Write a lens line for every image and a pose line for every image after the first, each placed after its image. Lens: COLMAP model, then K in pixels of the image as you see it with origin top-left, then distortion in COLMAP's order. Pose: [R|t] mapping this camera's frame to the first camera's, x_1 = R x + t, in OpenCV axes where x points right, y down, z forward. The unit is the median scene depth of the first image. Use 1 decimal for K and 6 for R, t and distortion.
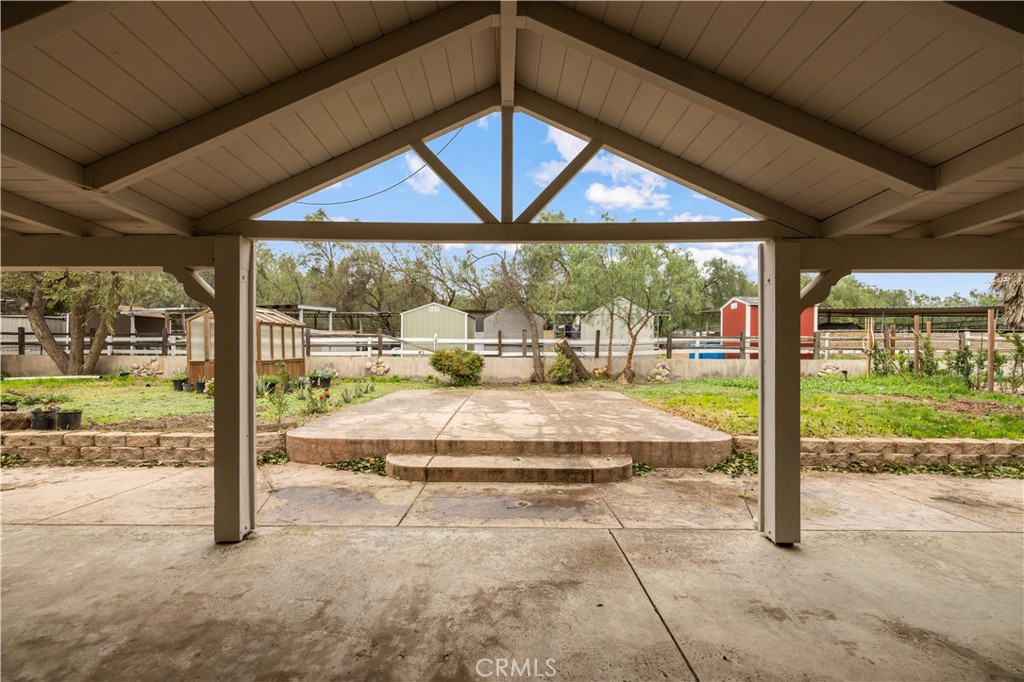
lens RADIAL K [[435.3, 0, 500.3], [0, 435.3, 353.9], [0, 0, 1]] dist [0.006561, -0.000863]
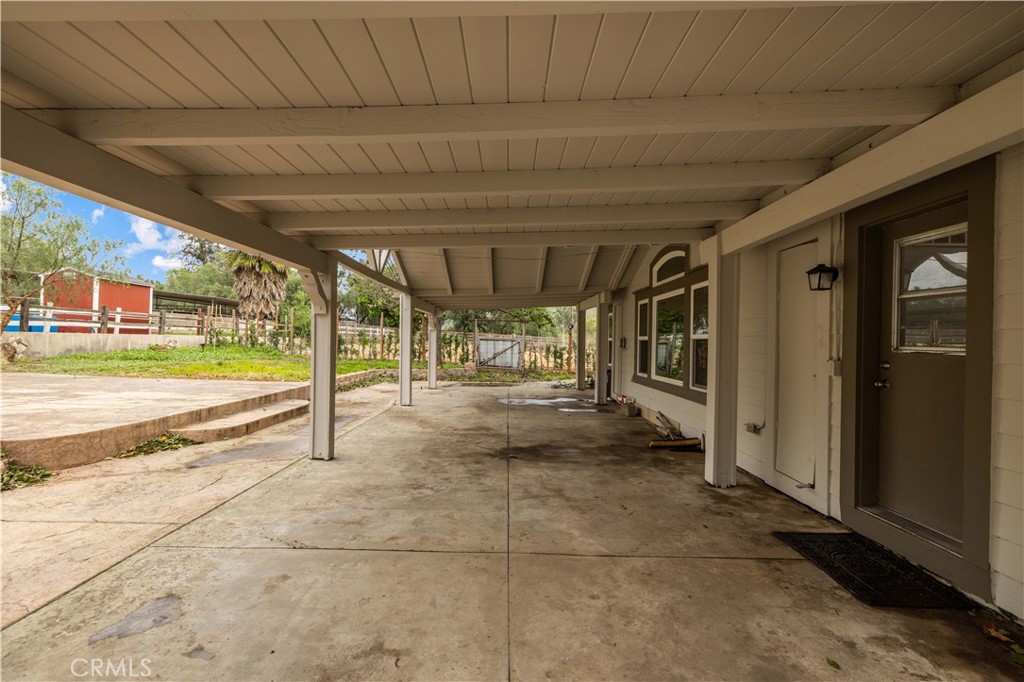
lens RADIAL K [[435.3, 0, 508.2], [0, 435.3, 340.9], [0, 0, 1]] dist [0.006561, -0.000863]
pose [[-0.016771, -0.003033, 0.999855, -1.263802], [-0.028235, 0.999598, 0.002559, 0.000966], [-0.999461, -0.028188, -0.016850, 0.247032]]
